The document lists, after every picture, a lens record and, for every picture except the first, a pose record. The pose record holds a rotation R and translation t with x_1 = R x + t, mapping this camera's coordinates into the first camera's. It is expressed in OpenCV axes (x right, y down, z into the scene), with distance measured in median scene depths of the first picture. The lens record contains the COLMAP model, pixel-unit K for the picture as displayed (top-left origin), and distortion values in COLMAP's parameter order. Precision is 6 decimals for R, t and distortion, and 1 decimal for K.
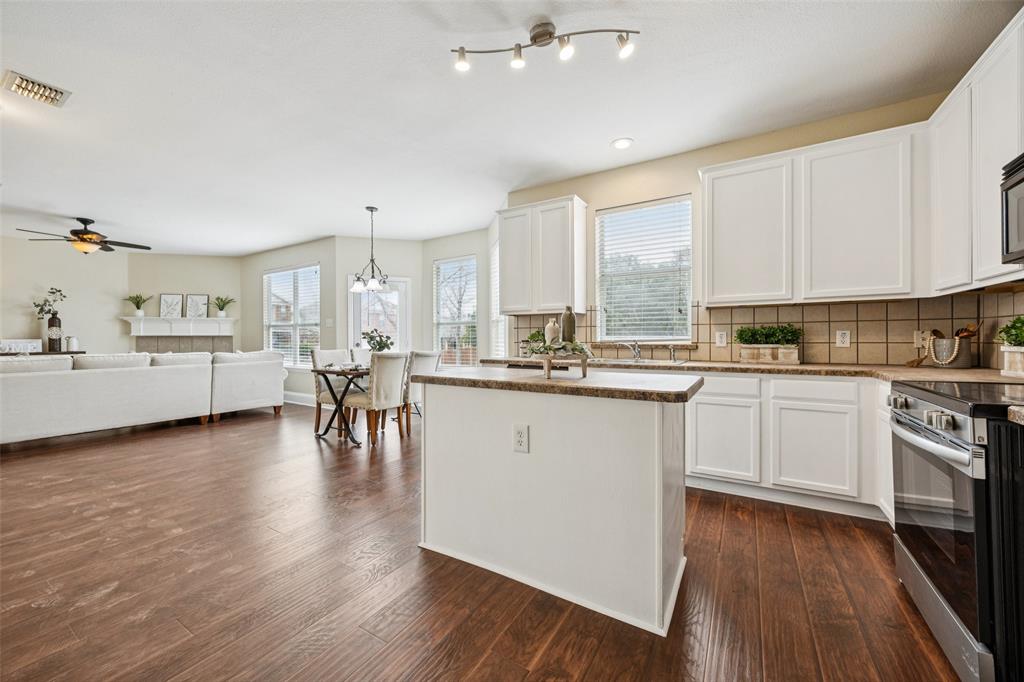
lens RADIAL K [[390.2, 0, 518.8], [0, 390.2, 339.9], [0, 0, 1]] dist [-0.001054, 0.000167]
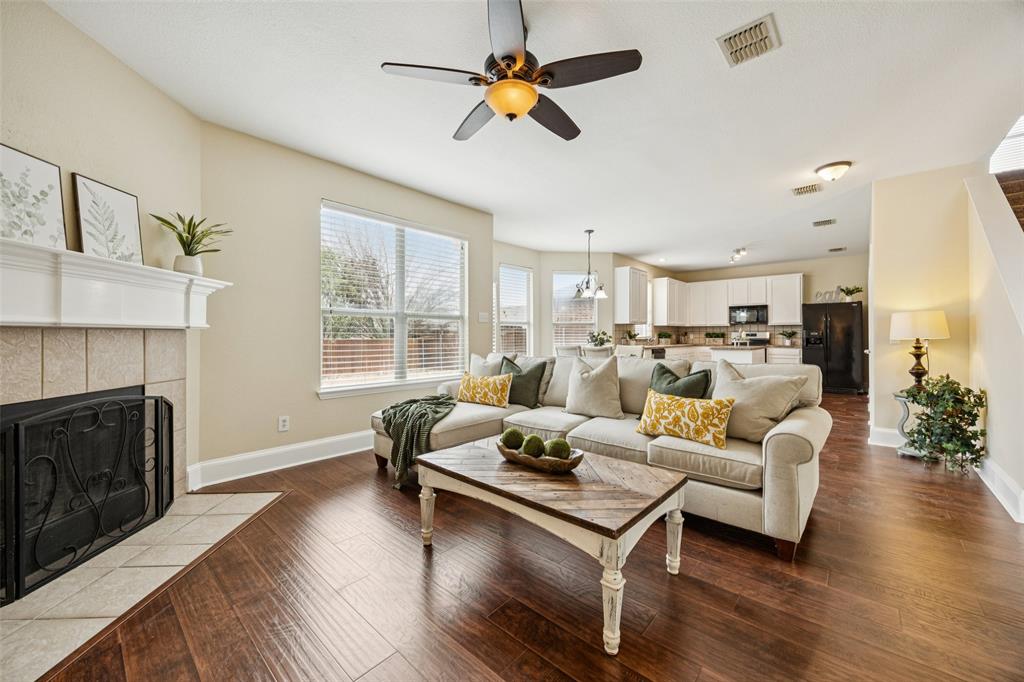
lens RADIAL K [[390.2, 0, 507.2], [0, 390.2, 331.6], [0, 0, 1]] dist [-0.001054, 0.000167]
pose [[0.191809, 0.011086, 0.981370, -1.840095], [0.002002, 0.999930, -0.011687, -0.005894], [-0.981430, 0.004206, 0.191774, 1.146858]]
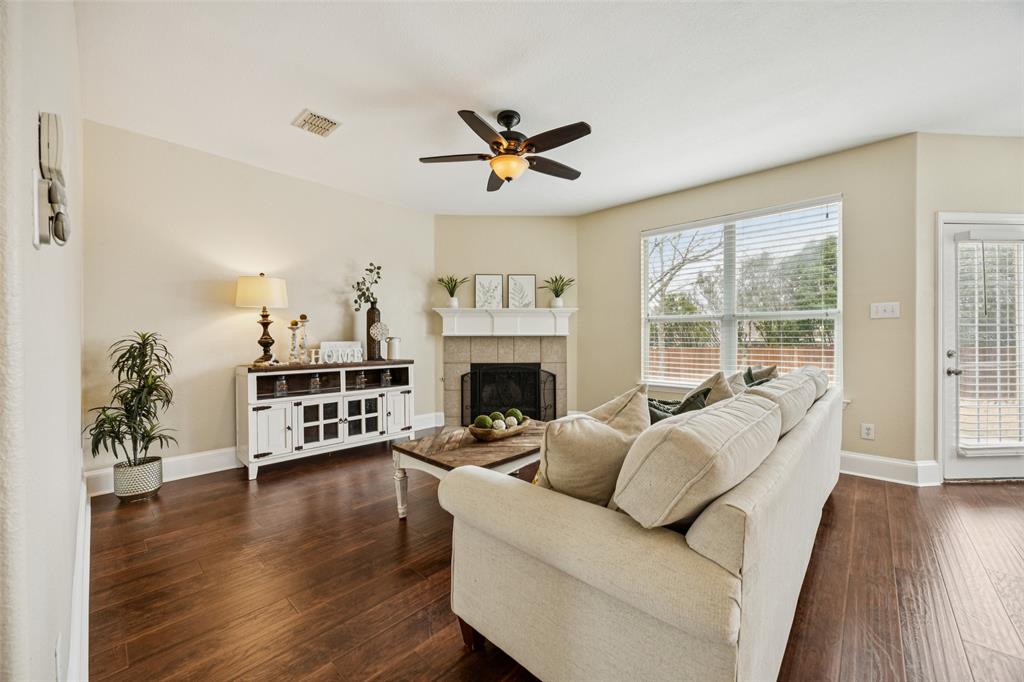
lens RADIAL K [[390.2, 0, 516.9], [0, 390.2, 338.3], [0, 0, 1]] dist [-0.001054, 0.000167]
pose [[0.982614, 0.000427, -0.185657, -1.240330], [-0.000971, 0.999995, -0.002839, -0.008059], [0.185655, 0.002970, 0.982610, 0.596043]]
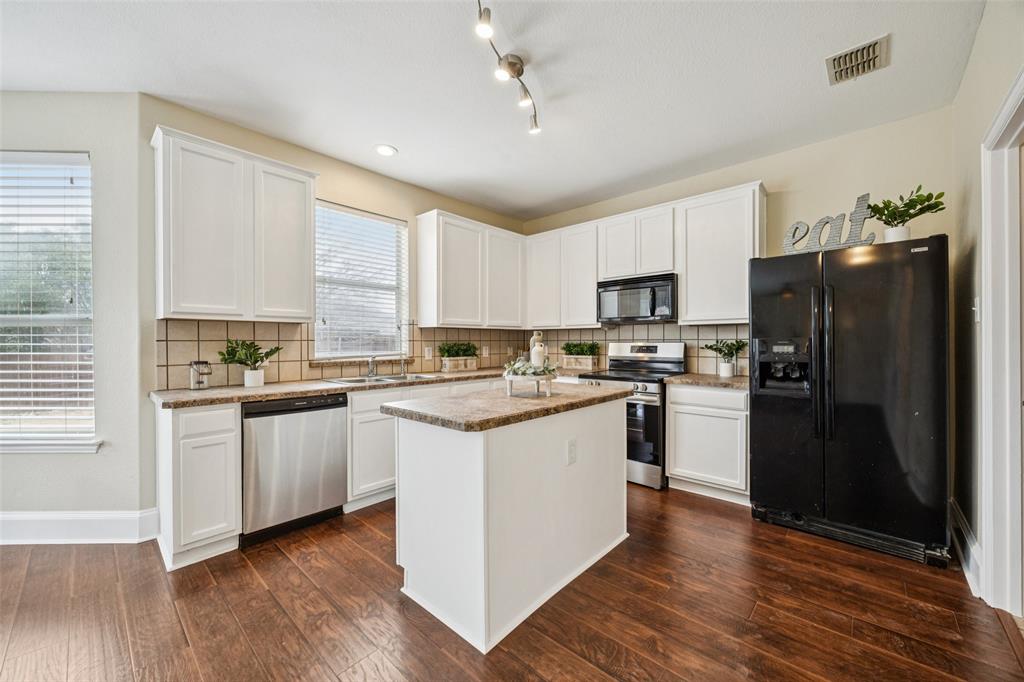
lens RADIAL K [[390.2, 0, 513.3], [0, 390.2, 344.0], [0, 0, 1]] dist [-0.001054, 0.000167]
pose [[0.197536, -0.002134, 0.980293, -0.461152], [0.004316, 0.999990, 0.001308, -0.023891], [-0.980286, 0.003973, 0.197543, 0.387046]]
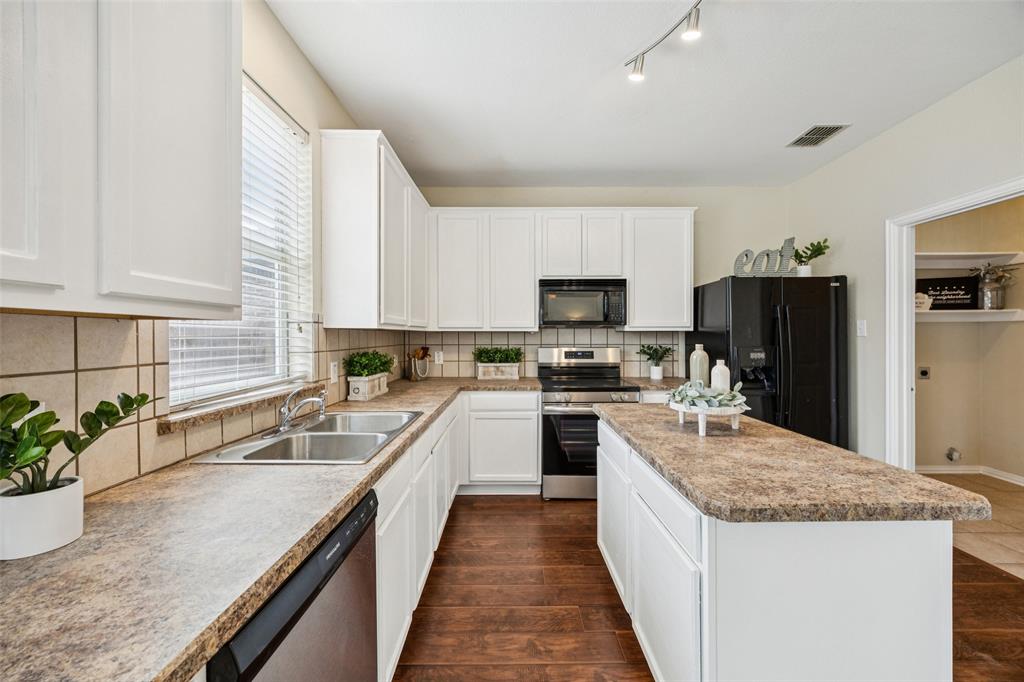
lens RADIAL K [[390.2, 0, 511.1], [0, 390.2, 341.6], [0, 0, 1]] dist [-0.001054, 0.000167]
pose [[-0.514948, -0.008439, 0.857180, -0.185807], [0.004462, 0.999912, 0.012525, -0.048921], [-0.857210, 0.010275, -0.514865, 0.828120]]
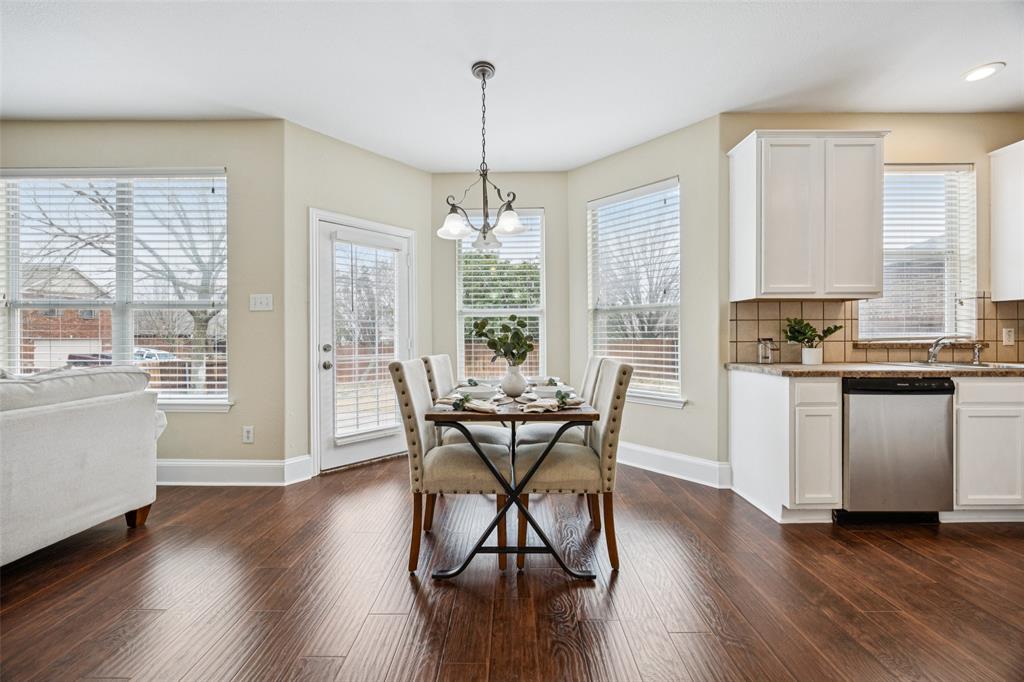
lens RADIAL K [[390.2, 0, 514.7], [0, 390.2, 337.4], [0, 0, 1]] dist [-0.001054, 0.000167]
pose [[0.855112, 0.001644, 0.518440, -0.665665], [0.001493, 0.999983, -0.005634, 0.002229], [-0.518441, 0.005592, 0.855095, 0.630383]]
